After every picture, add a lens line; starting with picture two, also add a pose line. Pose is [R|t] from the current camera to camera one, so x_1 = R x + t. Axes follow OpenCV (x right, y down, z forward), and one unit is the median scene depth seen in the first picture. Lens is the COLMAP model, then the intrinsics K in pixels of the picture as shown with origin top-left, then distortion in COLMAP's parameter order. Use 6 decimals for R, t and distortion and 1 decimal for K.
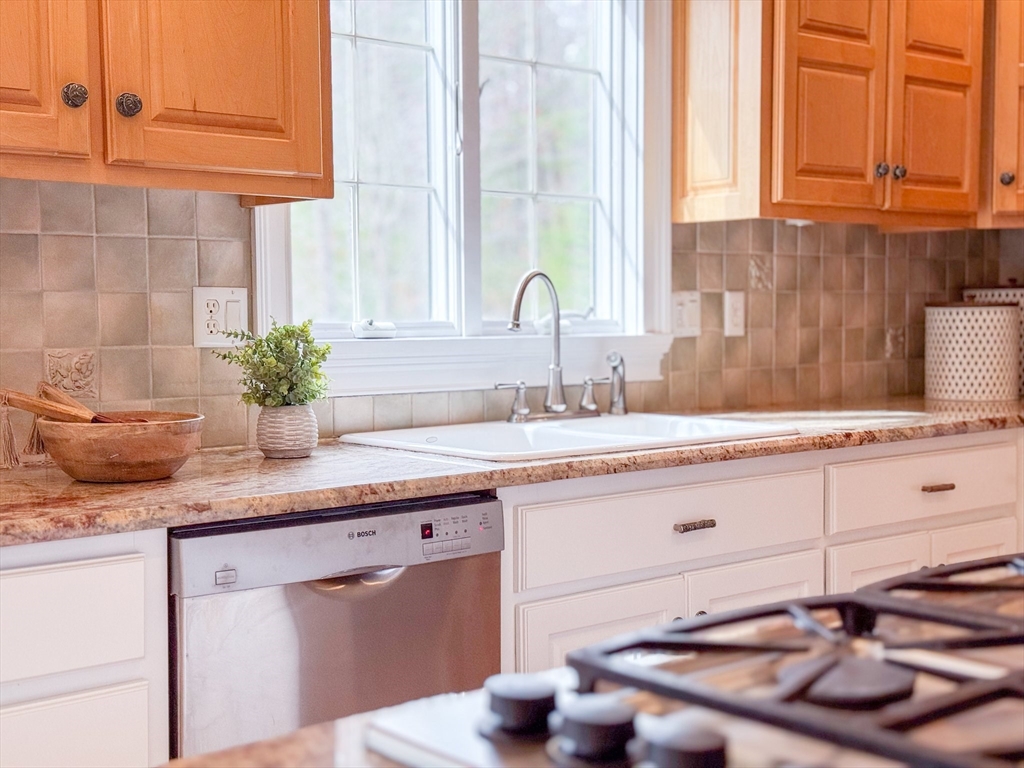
lens RADIAL K [[1430.9, 0, 512.0], [0, 1430.9, 384.0], [0, 0, 1]] dist [0.138220, -0.025989]
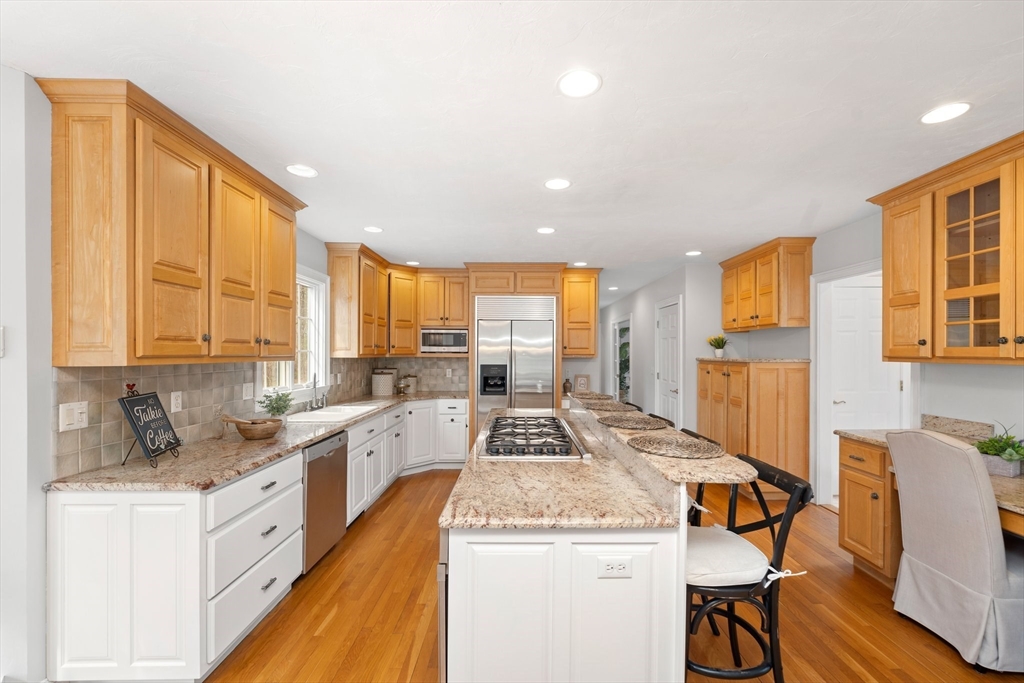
lens RADIAL K [[423.8, 0, 524.3], [0, 423.8, 349.1], [0, 0, 1]] dist [-0.001991, -0.000217]
pose [[0.638763, 0.012753, 0.769298, -0.454675], [0.036072, 0.998267, -0.046500, -0.060495], [-0.768558, 0.057453, 0.637196, -0.177248]]
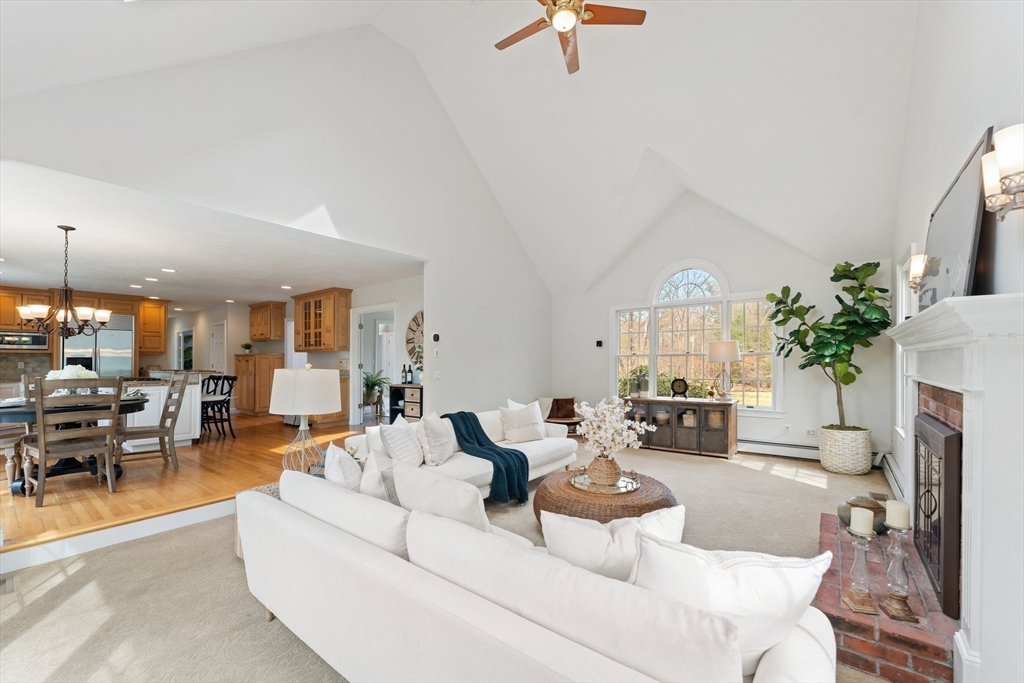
lens RADIAL K [[415.0, 0, 521.3], [0, 415.0, 352.8], [0, 0, 1]] dist [0.000500, -0.000166]
pose [[-0.205730, 0.027339, 0.978227, -1.978855], [0.060670, 0.998043, -0.015134, 0.068659], [-0.976726, 0.056236, -0.206987, -0.967061]]
